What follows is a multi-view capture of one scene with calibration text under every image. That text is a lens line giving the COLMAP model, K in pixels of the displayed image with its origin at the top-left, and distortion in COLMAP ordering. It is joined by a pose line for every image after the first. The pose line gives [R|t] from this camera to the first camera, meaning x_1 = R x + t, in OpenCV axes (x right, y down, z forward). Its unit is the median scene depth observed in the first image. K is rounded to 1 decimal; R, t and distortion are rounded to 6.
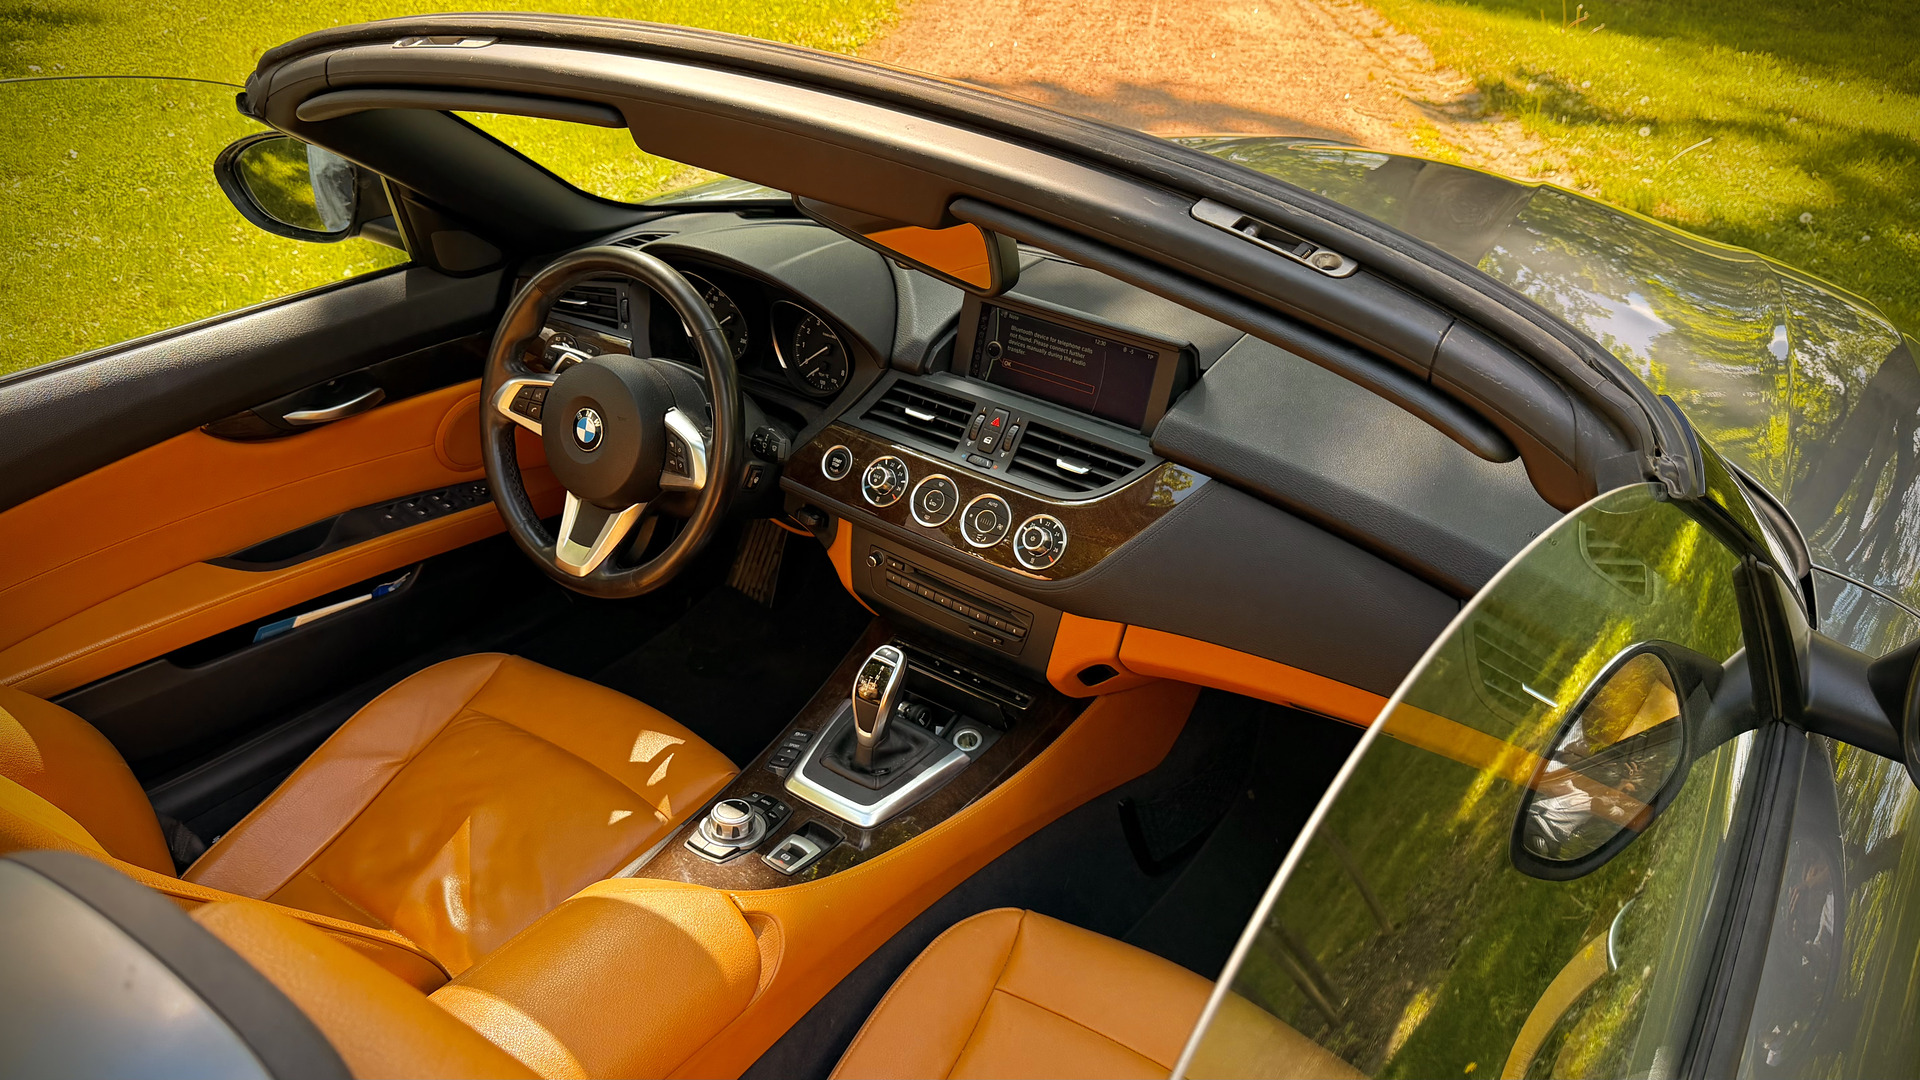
lens RADIAL K [[1420.9, 0, 960.0], [0, 1420.9, 540.0], [0, 0, 1]] dist [0.101914, -0.003204]
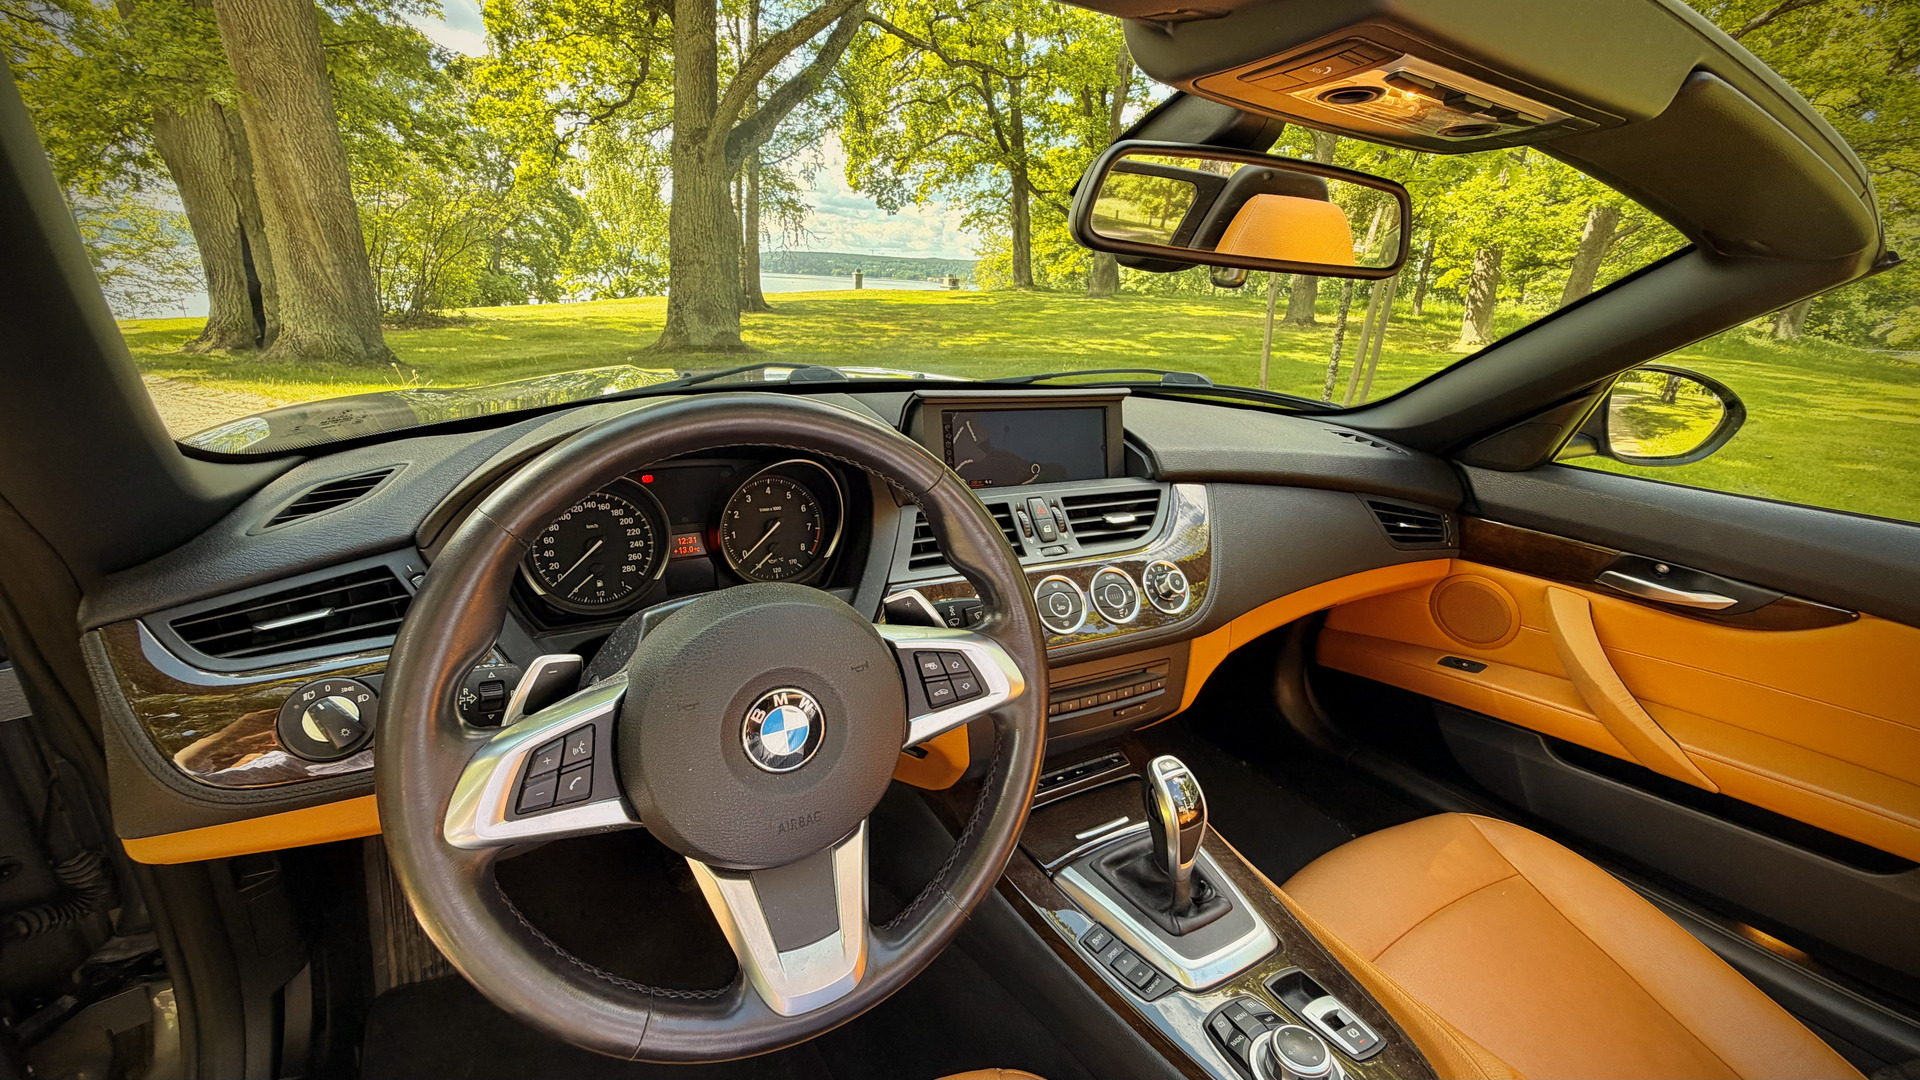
lens RADIAL K [[744.2, 0, 960.0], [0, 744.2, 540.0], [0, 0, 1]] dist [-0.000396, 0.000091]
pose [[0.447979, -0.297908, 0.842951, -0.439709], [0.422847, 0.901331, 0.093822, -0.138084], [-0.787728, 0.314409, 0.529747, 0.792258]]
